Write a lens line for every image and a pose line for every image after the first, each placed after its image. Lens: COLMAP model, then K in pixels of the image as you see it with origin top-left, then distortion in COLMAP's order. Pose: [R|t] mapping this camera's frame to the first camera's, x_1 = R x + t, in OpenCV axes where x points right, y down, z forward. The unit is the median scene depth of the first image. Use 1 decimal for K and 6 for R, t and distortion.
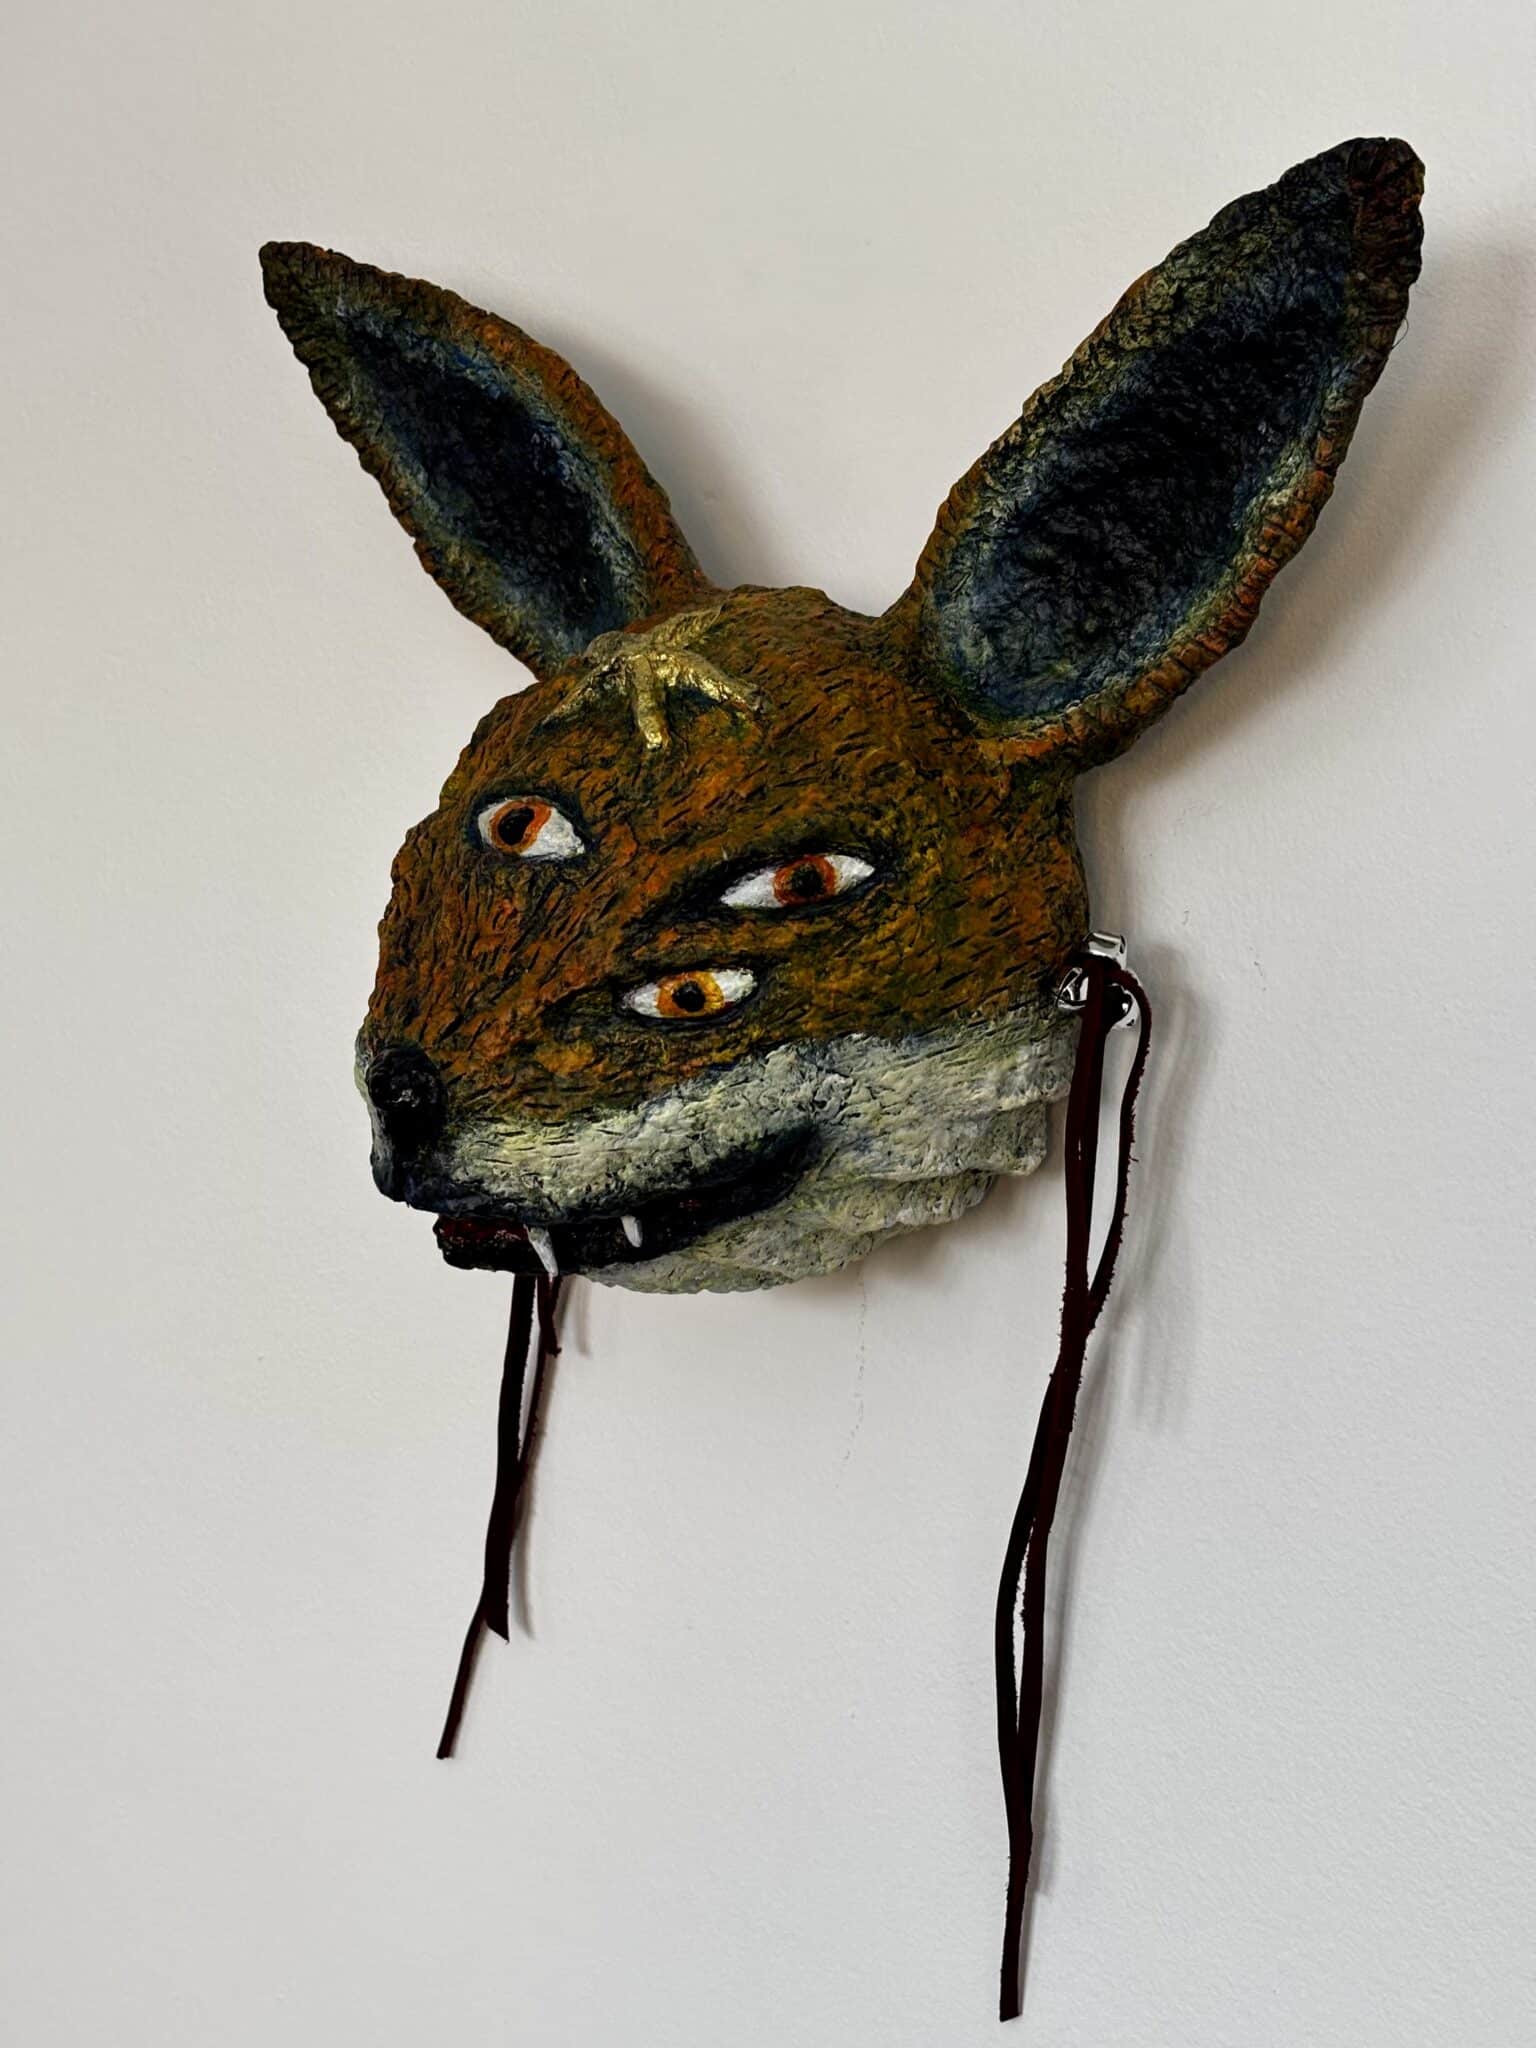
lens RADIAL K [[3079.6, 0, 782.4], [0, 3079.6, 1020.5], [0, 0, 1]] dist [0.257342, -1.052975]
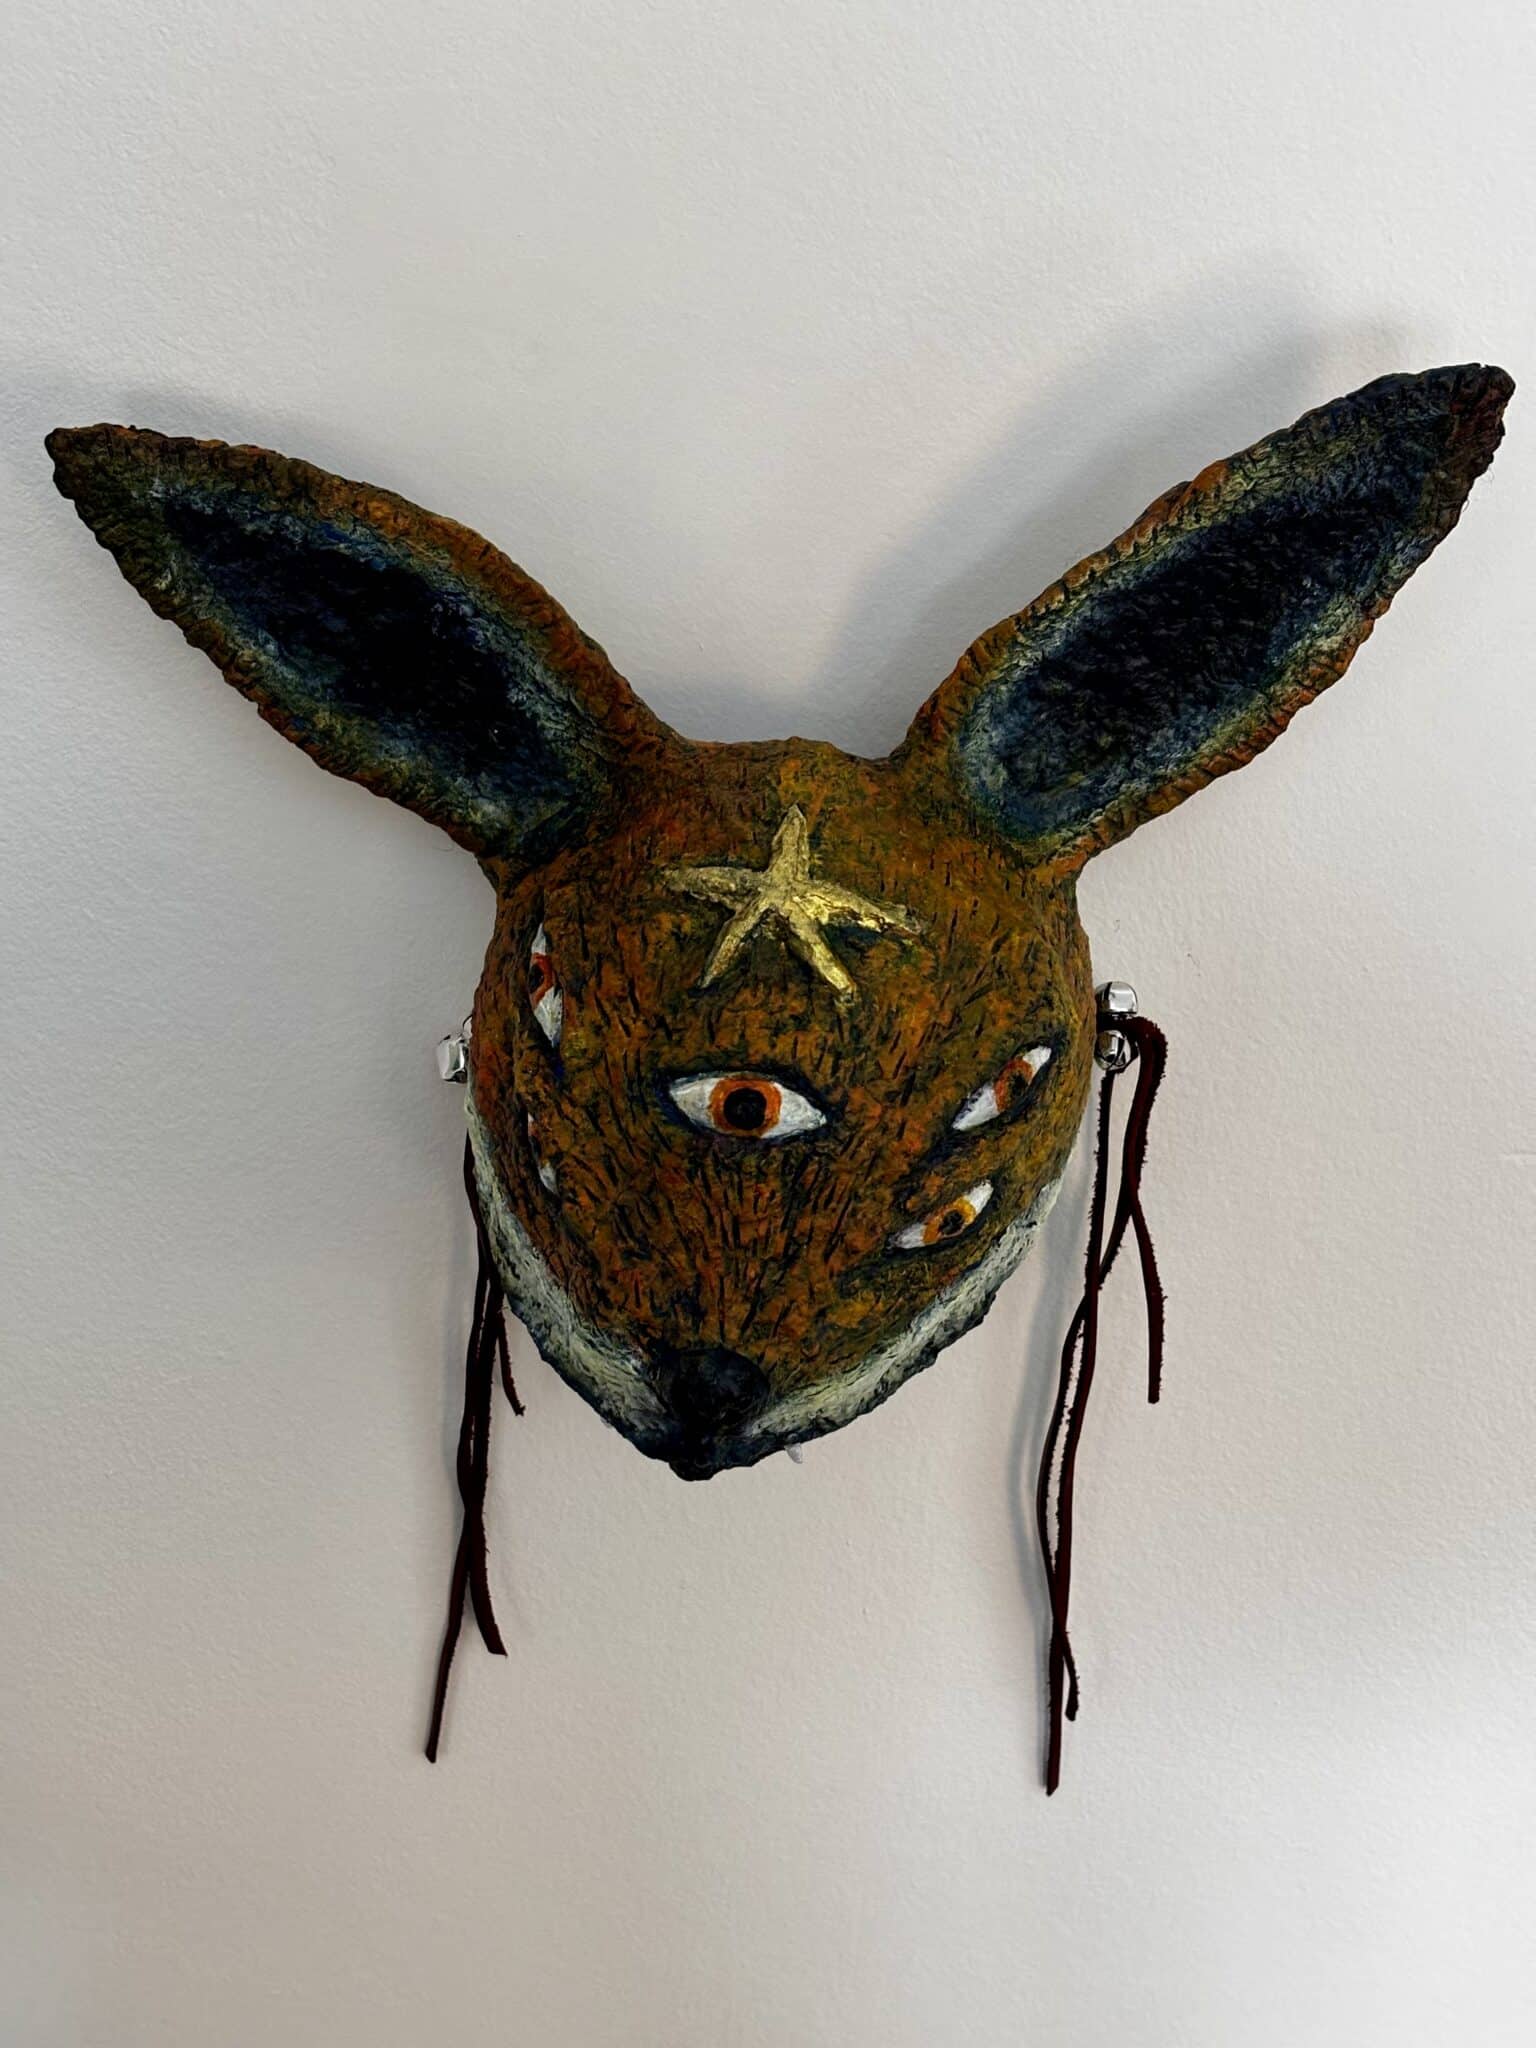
lens RADIAL K [[3079.6, 0, 782.4], [0, 3079.6, 1020.5], [0, 0, 1]] dist [0.257342, -1.052975]
pose [[0.801643, -0.324406, 0.502125, -0.584537], [0.128077, 0.913648, 0.385802, -0.486547], [-0.583922, -0.244965, 0.773969, 0.215140]]
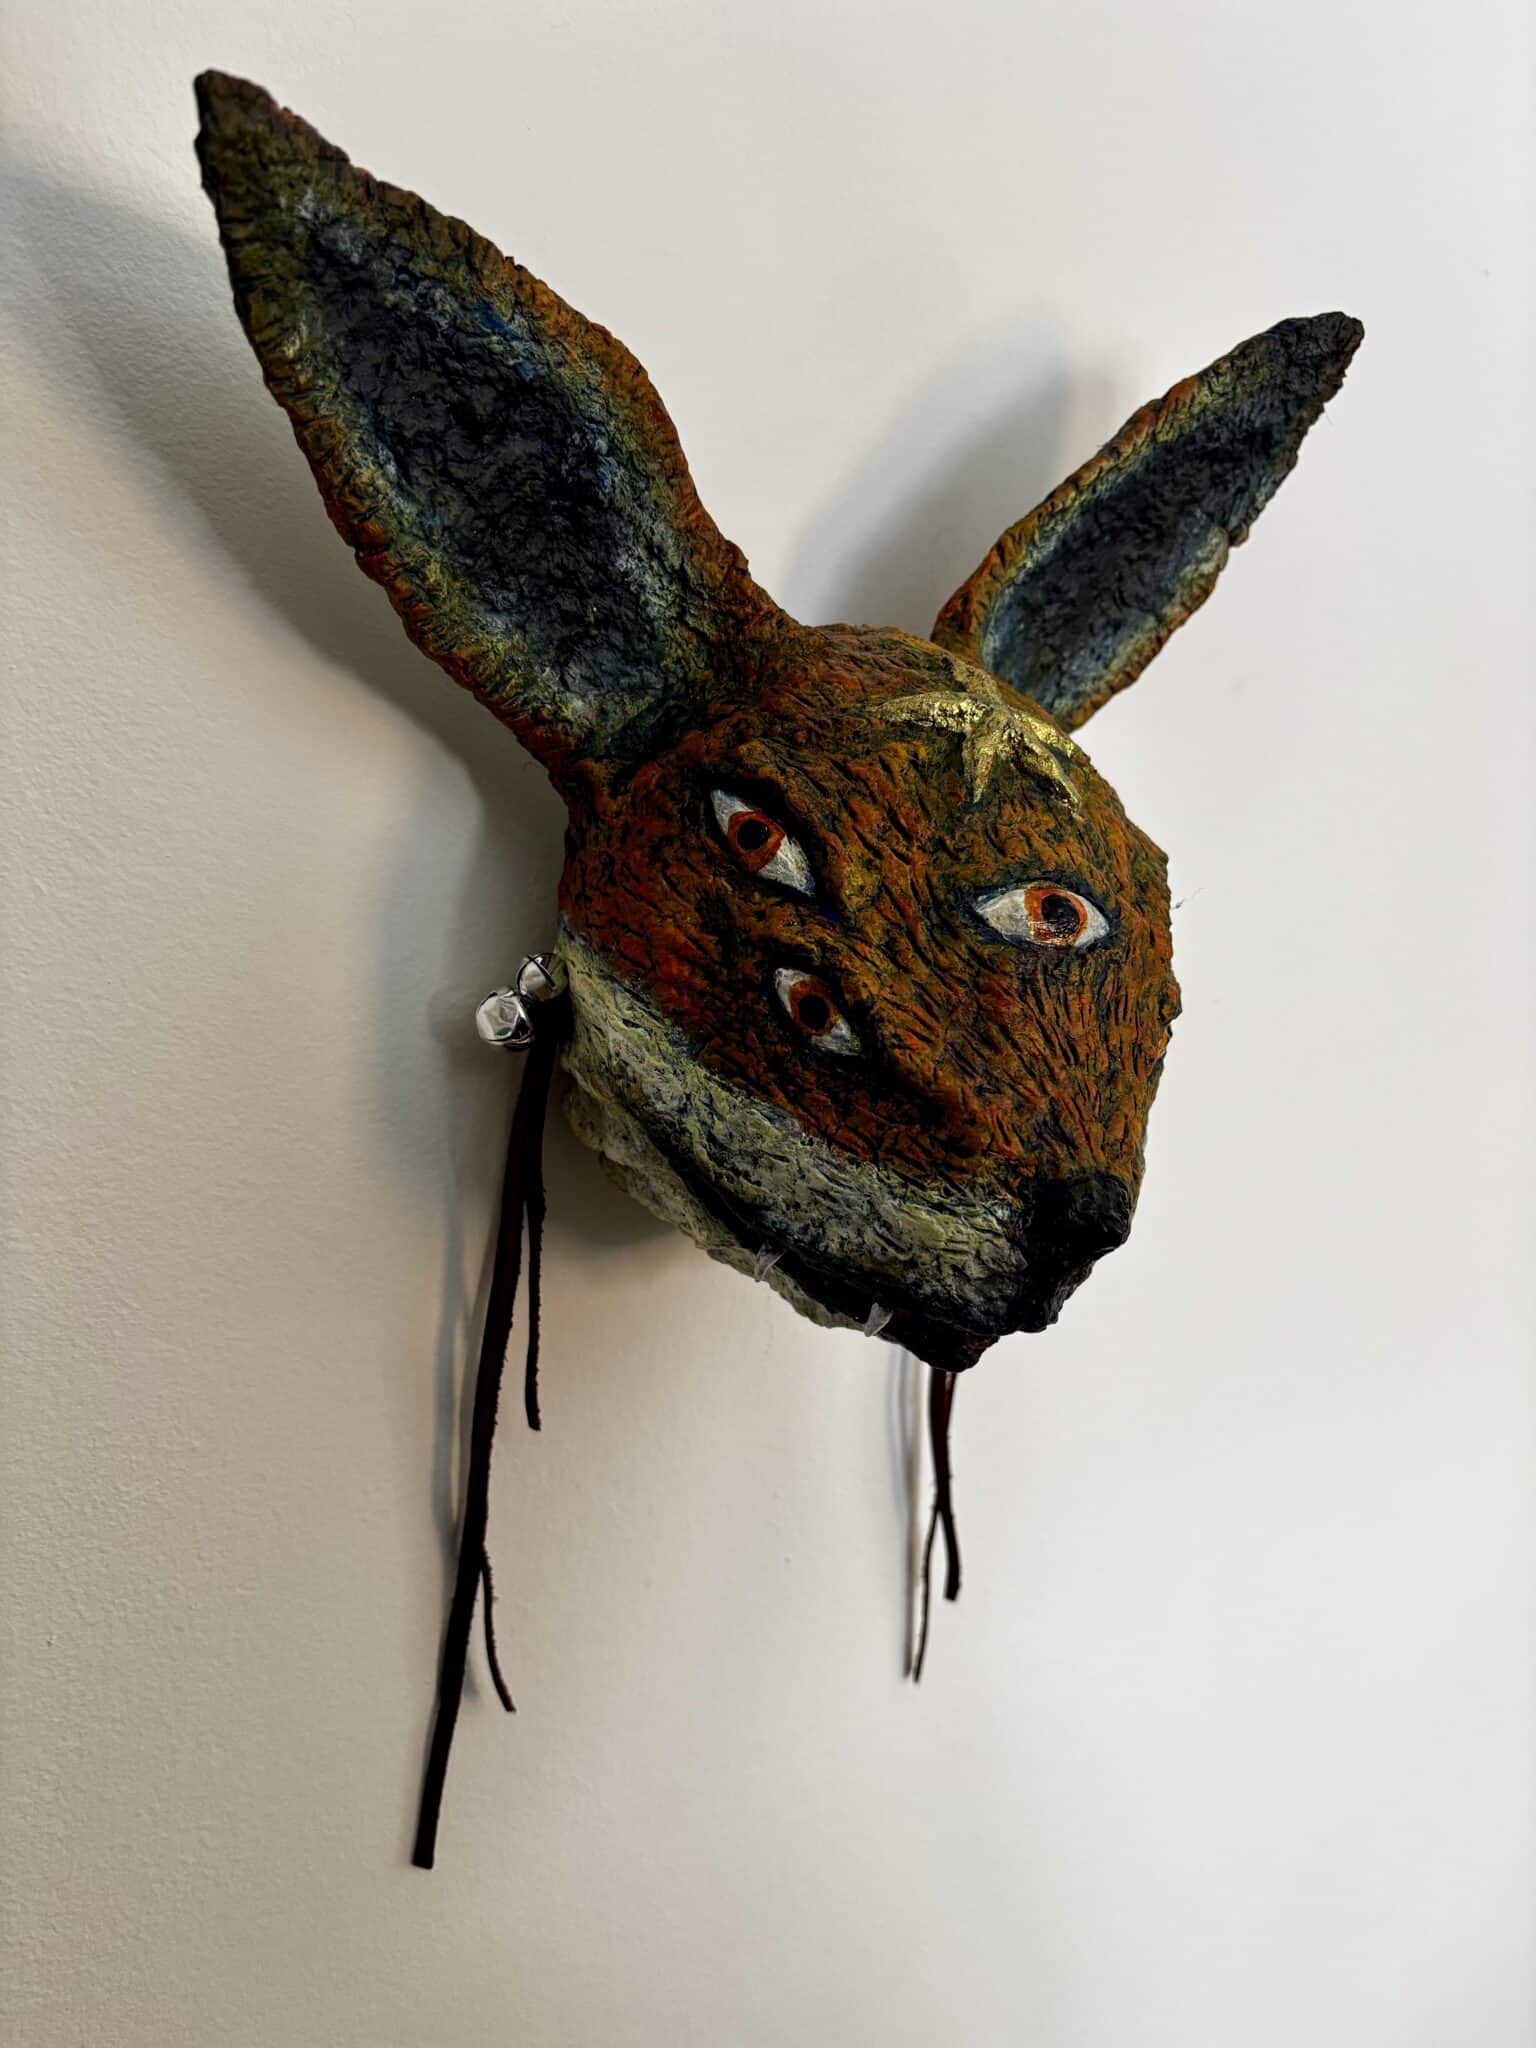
lens RADIAL K [[1604.5, 0, 790.0], [0, 1604.5, 1039.6], [0, 0, 1]] dist [0.003976, -0.003777]
pose [[0.274918, -0.280089, 0.919766, -0.581120], [0.067536, 0.959890, 0.272121, -0.168846], [-0.959093, -0.012694, 0.282807, 0.950357]]
